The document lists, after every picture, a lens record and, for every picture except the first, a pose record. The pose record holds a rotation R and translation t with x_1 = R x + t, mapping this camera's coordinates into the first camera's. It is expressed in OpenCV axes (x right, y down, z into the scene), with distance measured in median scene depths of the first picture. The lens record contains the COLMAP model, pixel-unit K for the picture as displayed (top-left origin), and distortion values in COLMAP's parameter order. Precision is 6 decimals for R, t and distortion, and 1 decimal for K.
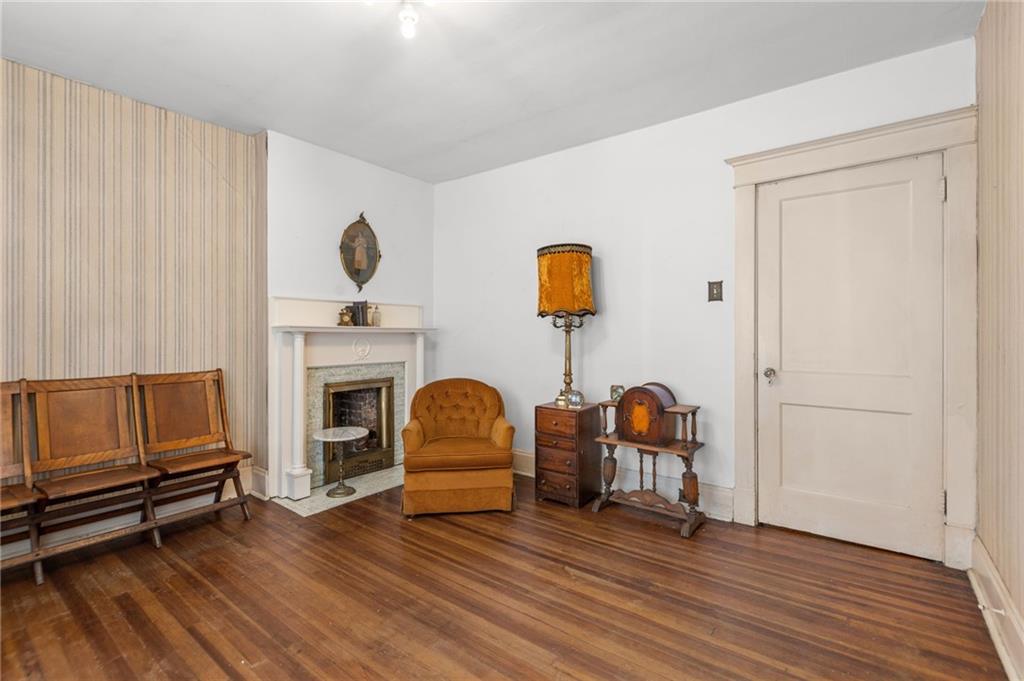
lens RADIAL K [[455.4, 0, 513.2], [0, 455.4, 334.1], [0, 0, 1]] dist [0.002937, 0.000029]
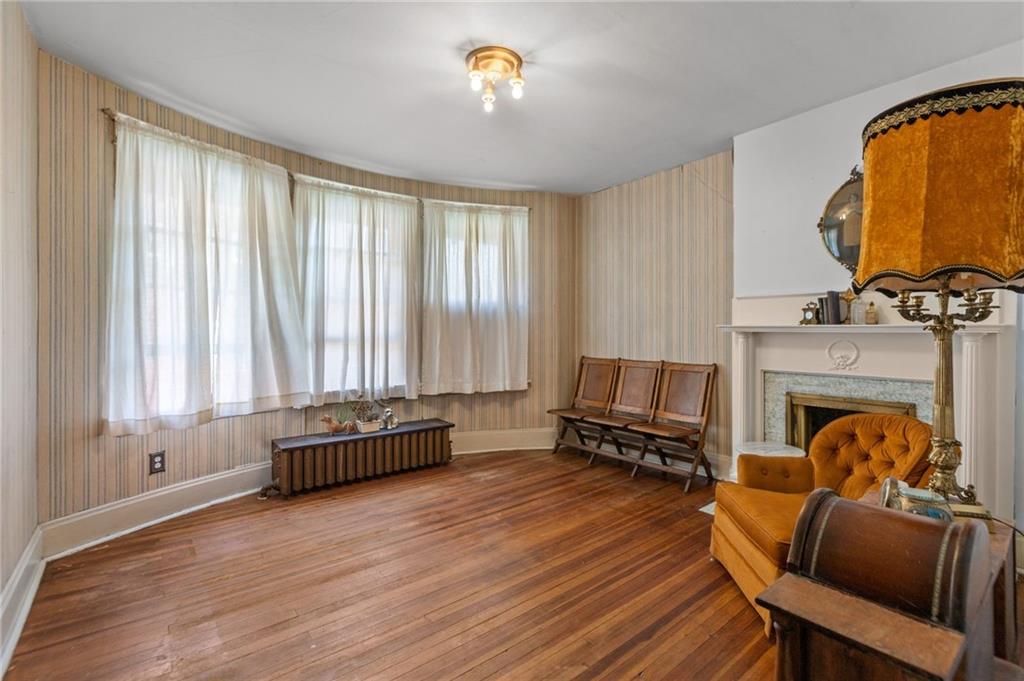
lens RADIAL K [[455.4, 0, 513.3], [0, 455.4, 335.8], [0, 0, 1]] dist [0.002937, 0.000029]
pose [[-0.231773, 0.009633, -0.972722, 0.645548], [-0.001858, 0.999945, 0.010345, -0.006246], [0.972768, 0.004205, -0.231742, 0.825255]]
